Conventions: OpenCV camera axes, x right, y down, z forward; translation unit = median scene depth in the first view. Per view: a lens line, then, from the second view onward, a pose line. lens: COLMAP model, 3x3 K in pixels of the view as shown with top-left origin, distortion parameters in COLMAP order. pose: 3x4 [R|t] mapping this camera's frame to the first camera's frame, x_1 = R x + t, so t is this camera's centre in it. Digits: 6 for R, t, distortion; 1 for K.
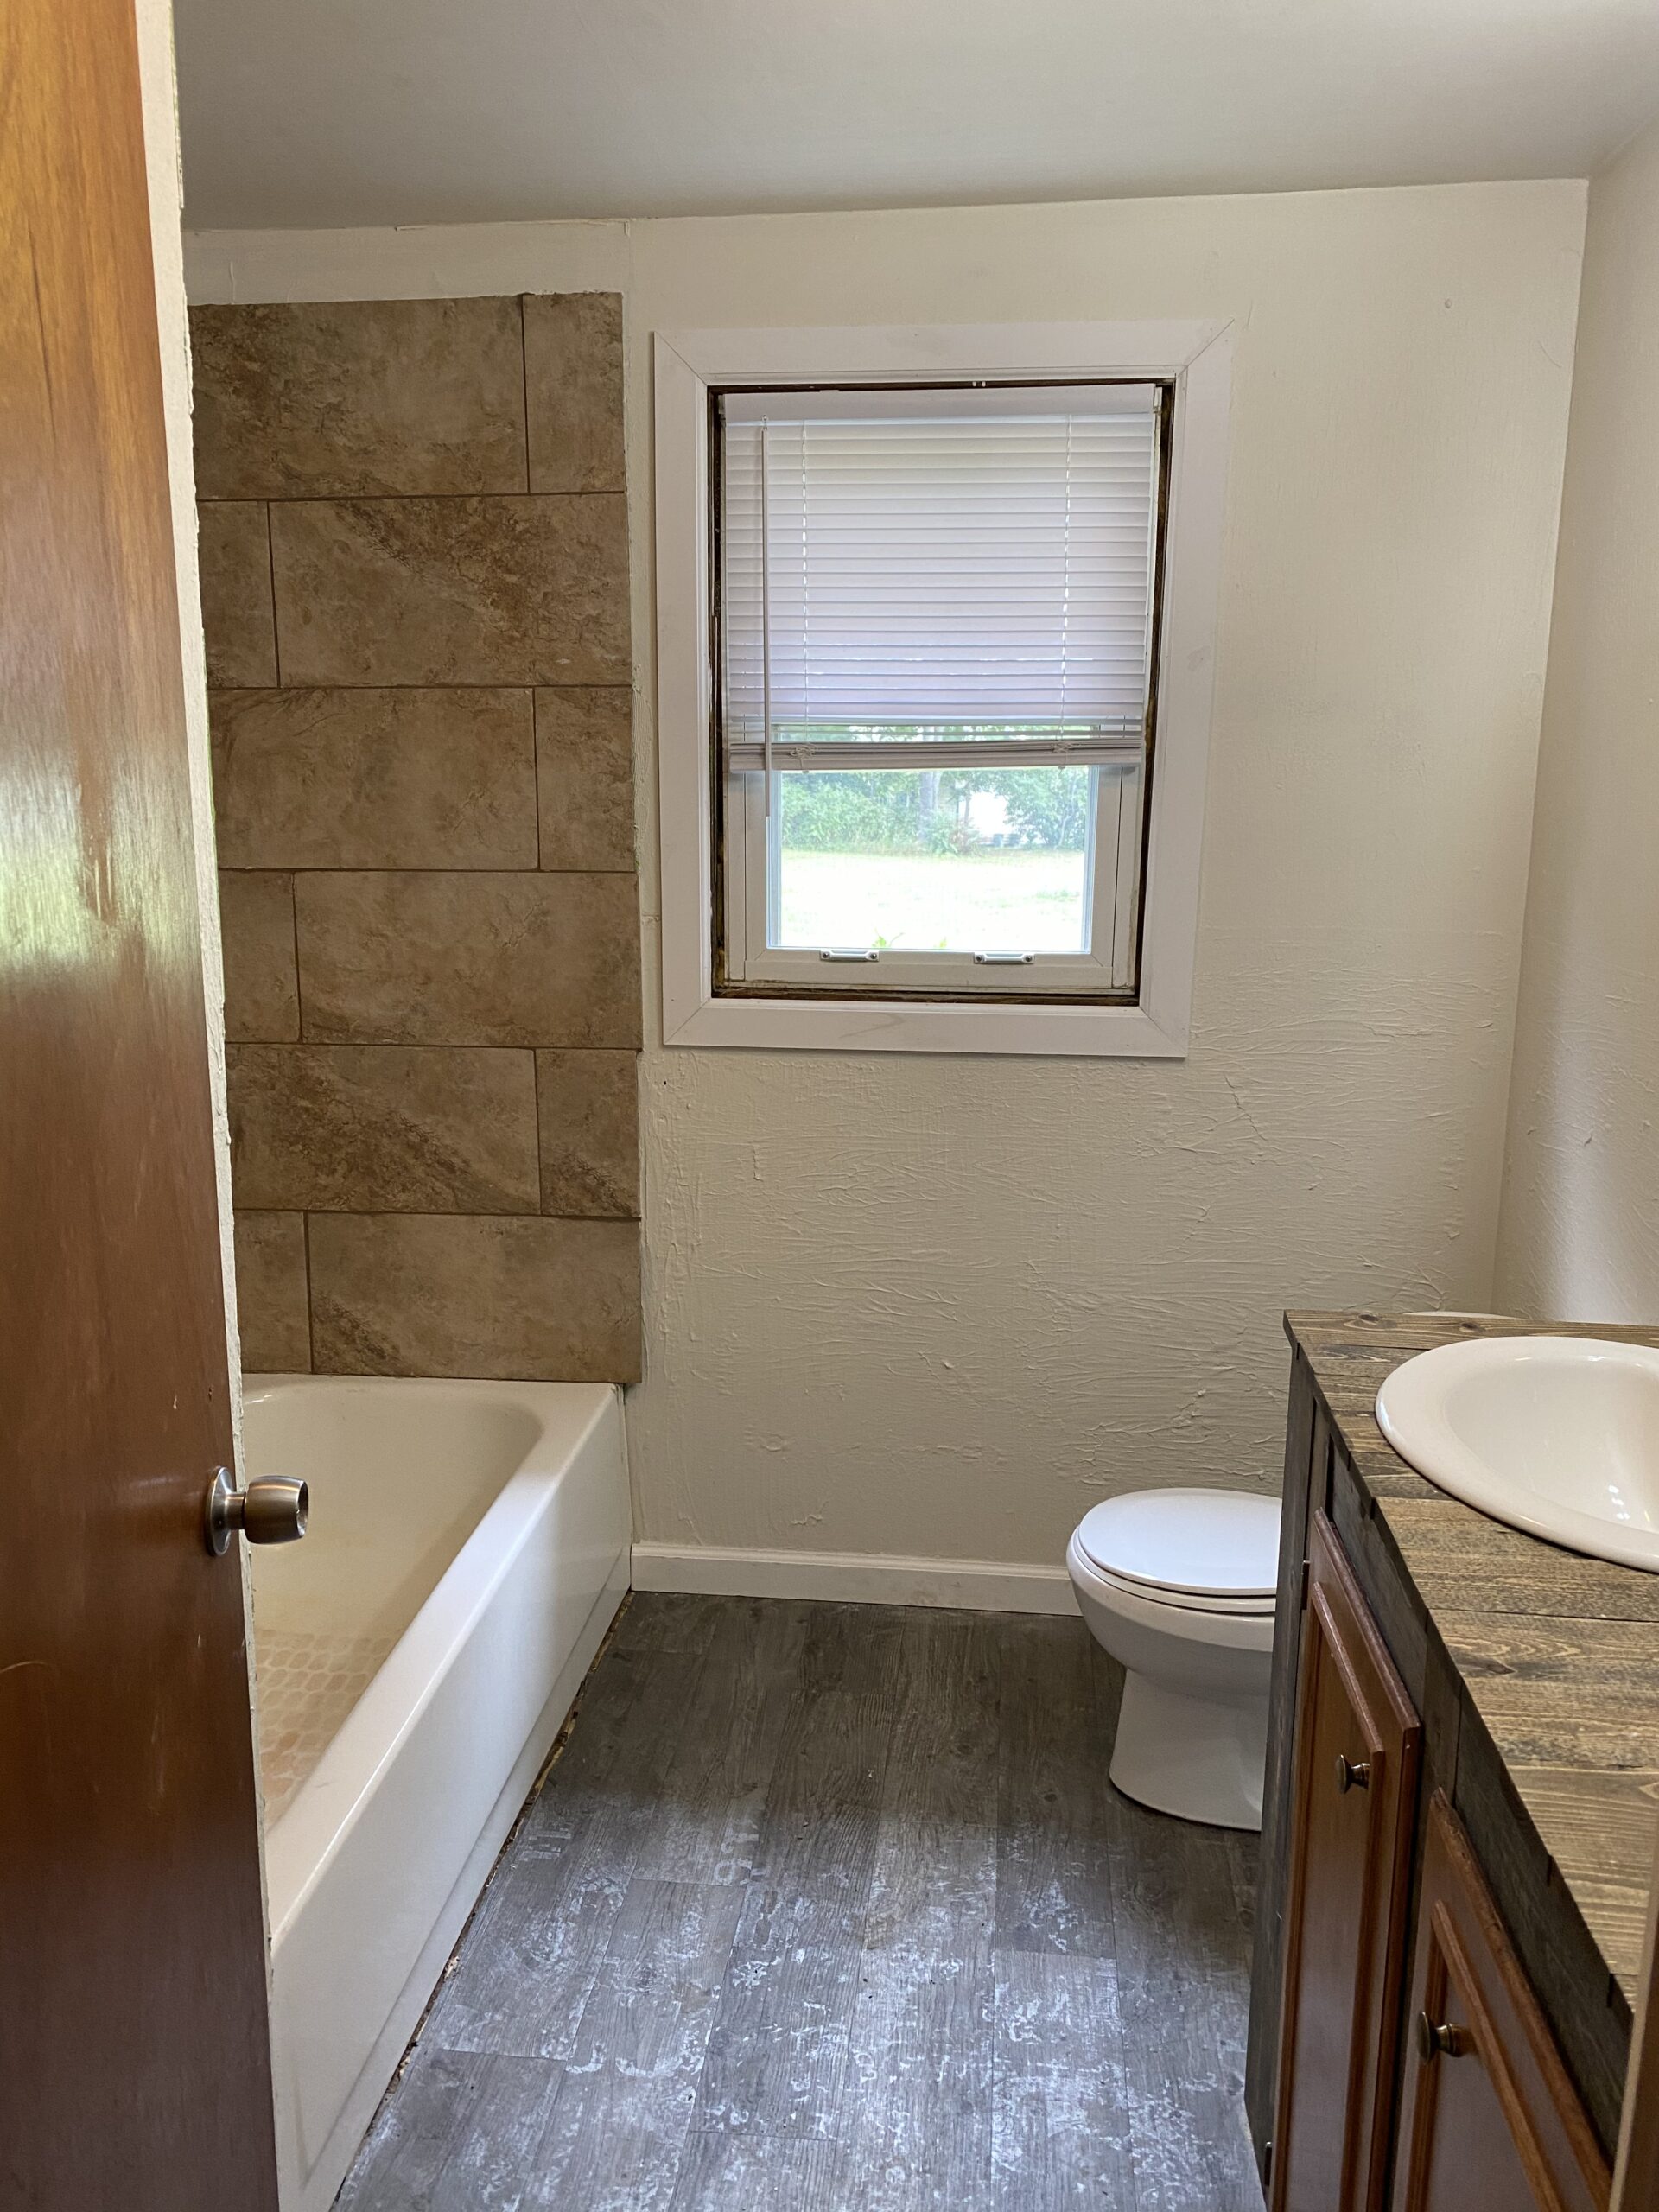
lens RADIAL K [[1690.8, 0, 832.6], [0, 1690.8, 1098.9], [0, 0, 1]] dist [0.049460, -0.044738]
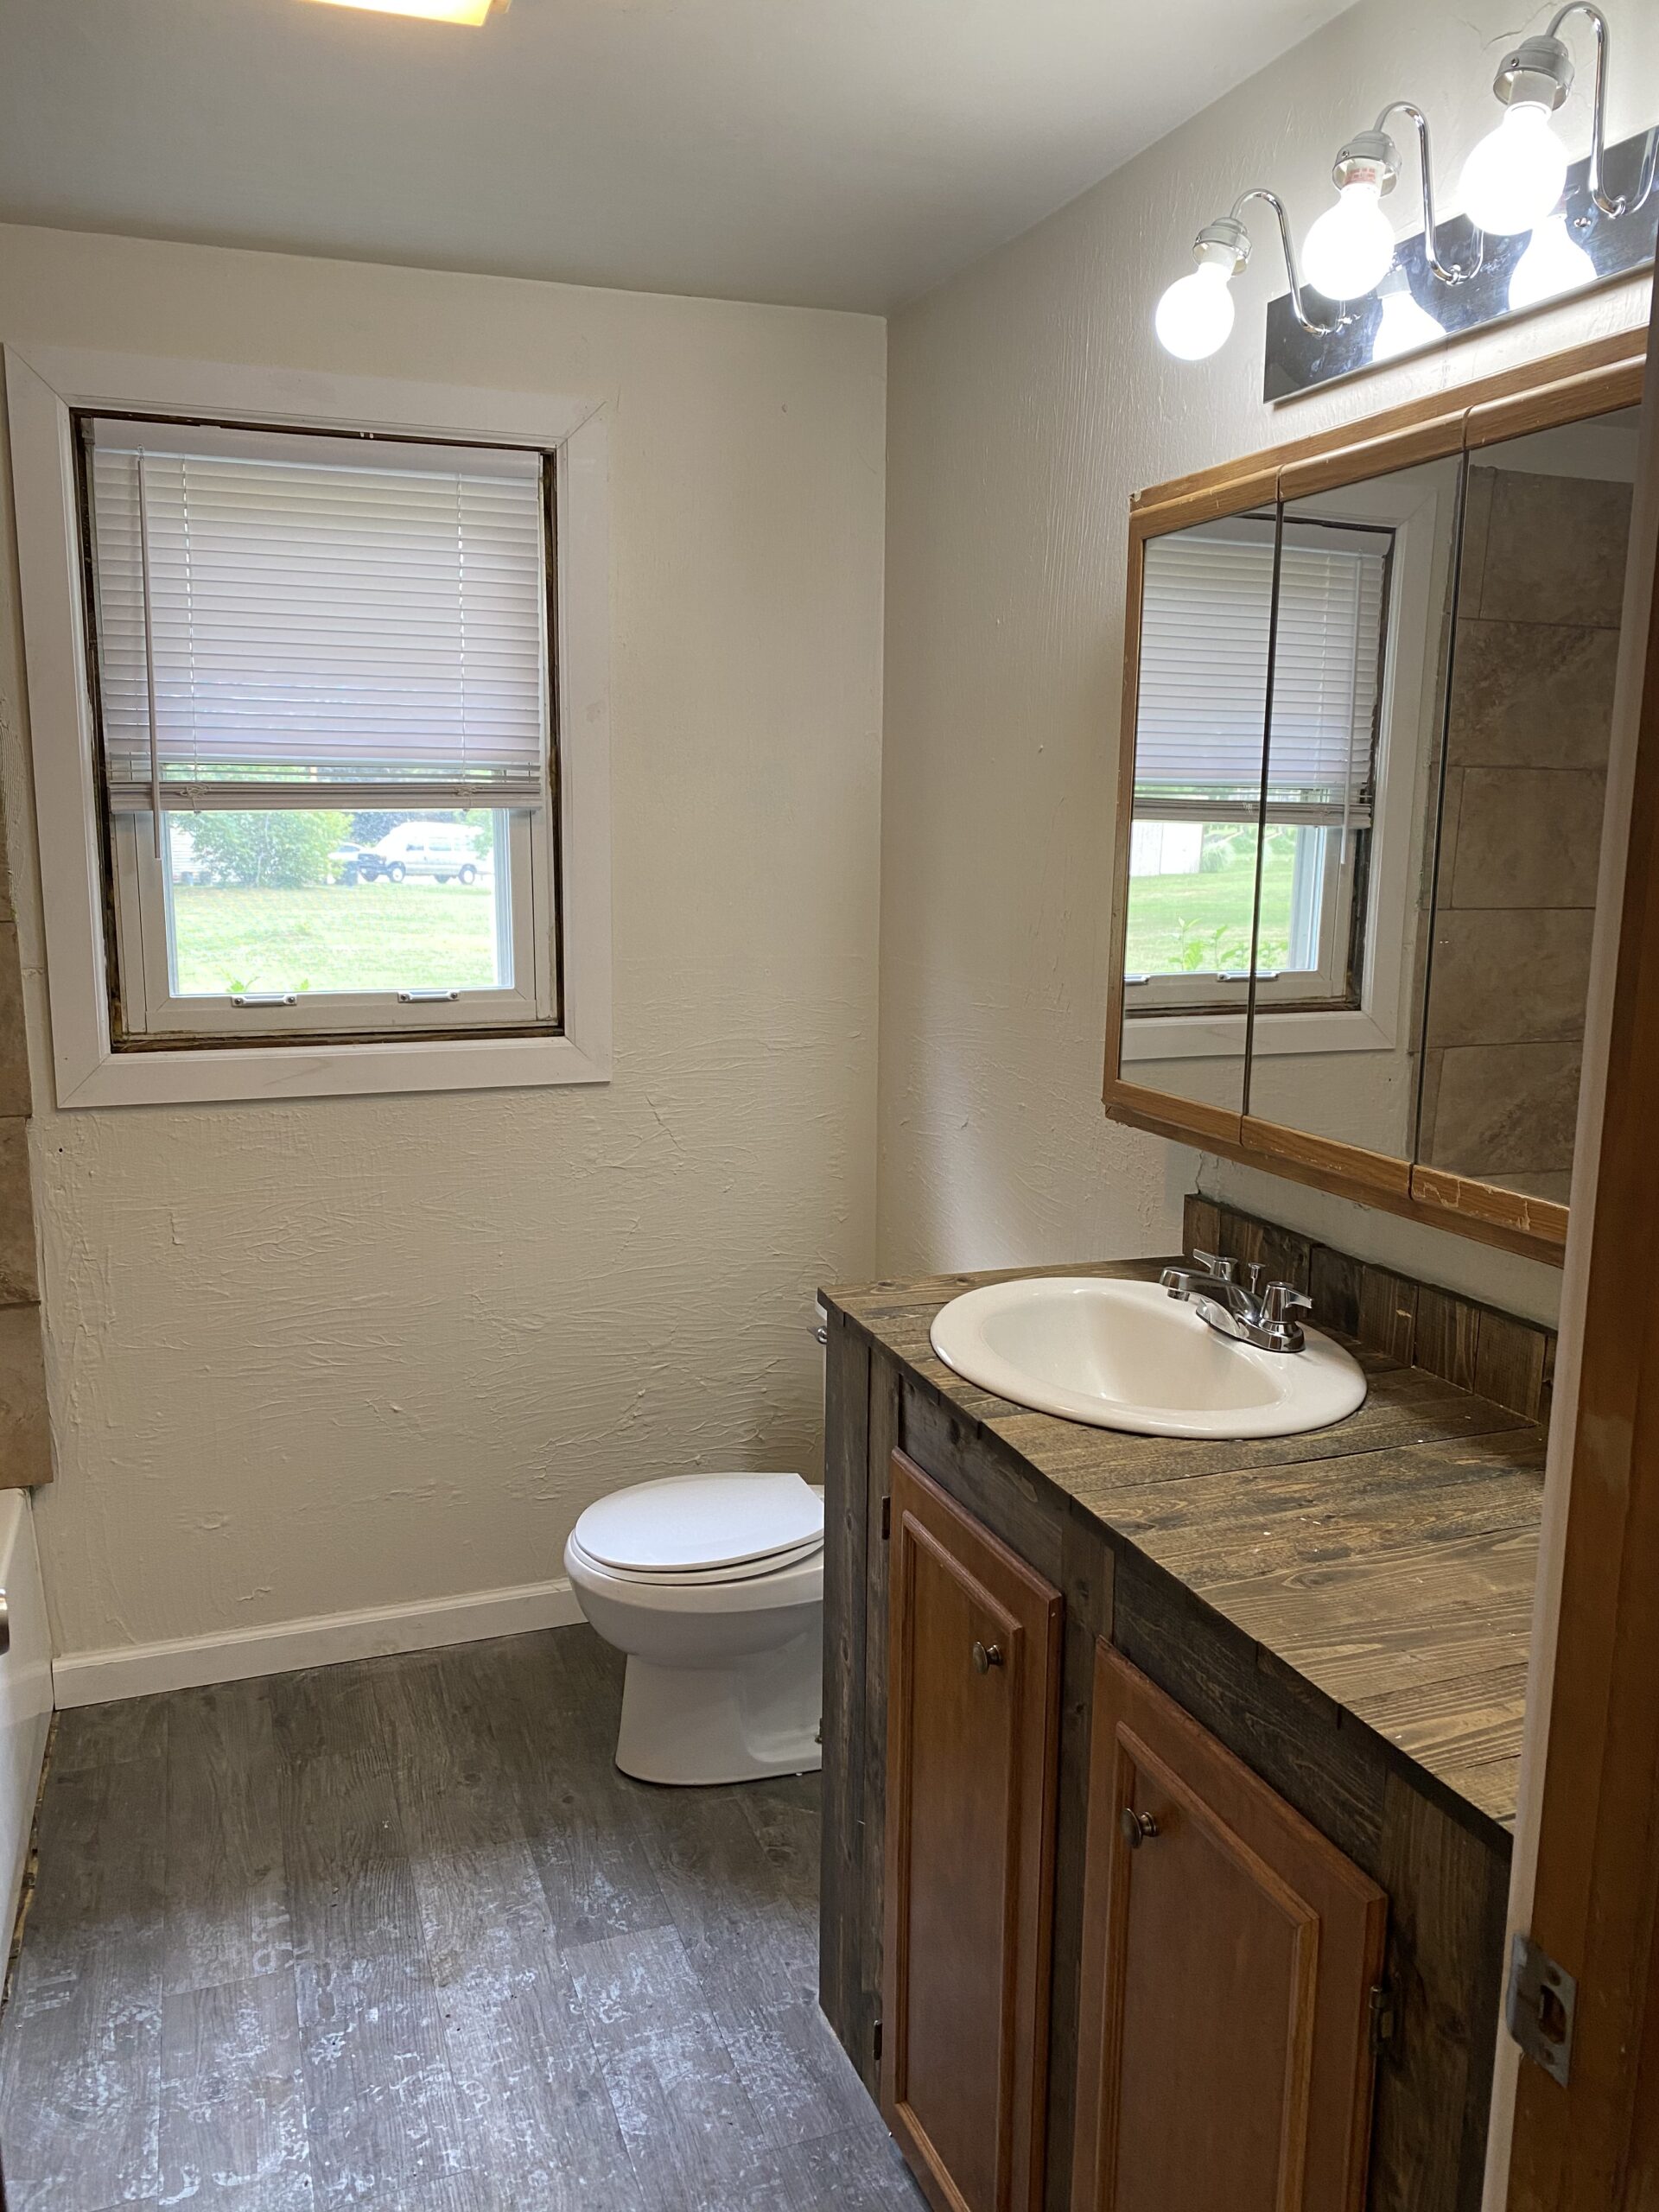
lens RADIAL K [[1690.8, 0, 819.8], [0, 1690.8, 1093.1], [0, 0, 1]] dist [0.049460, -0.044738]
pose [[0.896236, -0.075426, 0.437118, -0.146243], [0.086090, 0.996277, -0.004602, -0.000354], [-0.435143, 0.041756, 0.899393, -0.016758]]
